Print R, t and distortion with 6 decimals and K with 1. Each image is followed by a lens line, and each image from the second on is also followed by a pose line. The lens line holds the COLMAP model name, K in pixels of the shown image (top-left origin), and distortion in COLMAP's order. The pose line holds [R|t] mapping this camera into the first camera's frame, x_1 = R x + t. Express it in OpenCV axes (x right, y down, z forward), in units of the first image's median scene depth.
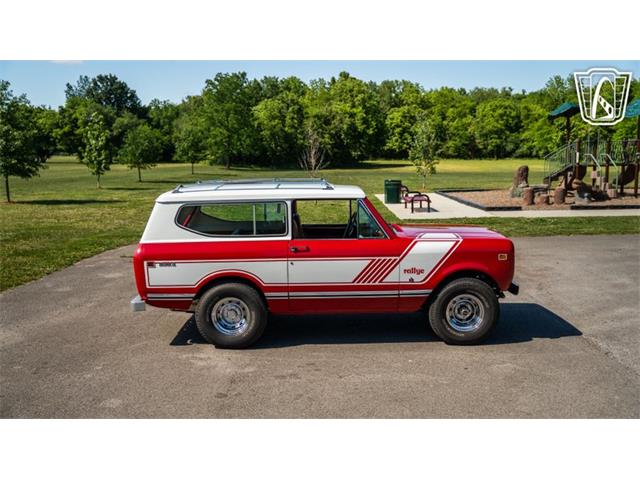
lens RADIAL K [[631.5, 0, 320.0], [0, 631.5, 240.0], [0, 0, 1]] dist [-0.058461, 0.176617]
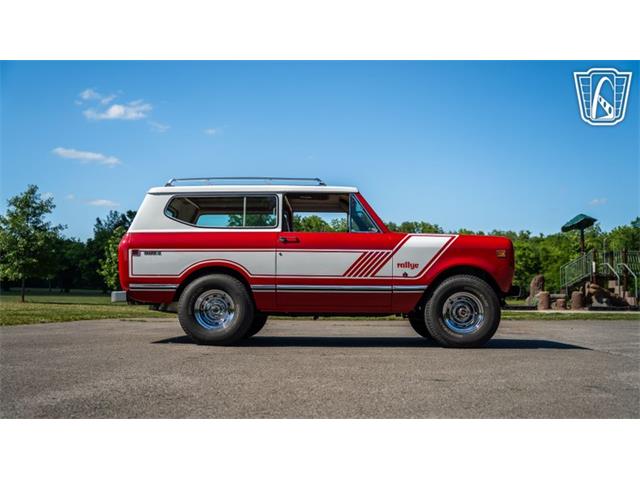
lens RADIAL K [[631.5, 0, 320.0], [0, 631.5, 240.0], [0, 0, 1]] dist [-0.058461, 0.176617]
pose [[0.999286, 0.016730, -0.033874, 0.047403], [-0.023826, 0.974894, -0.221391, 0.224296], [0.029320, 0.222040, 0.974597, 0.056498]]
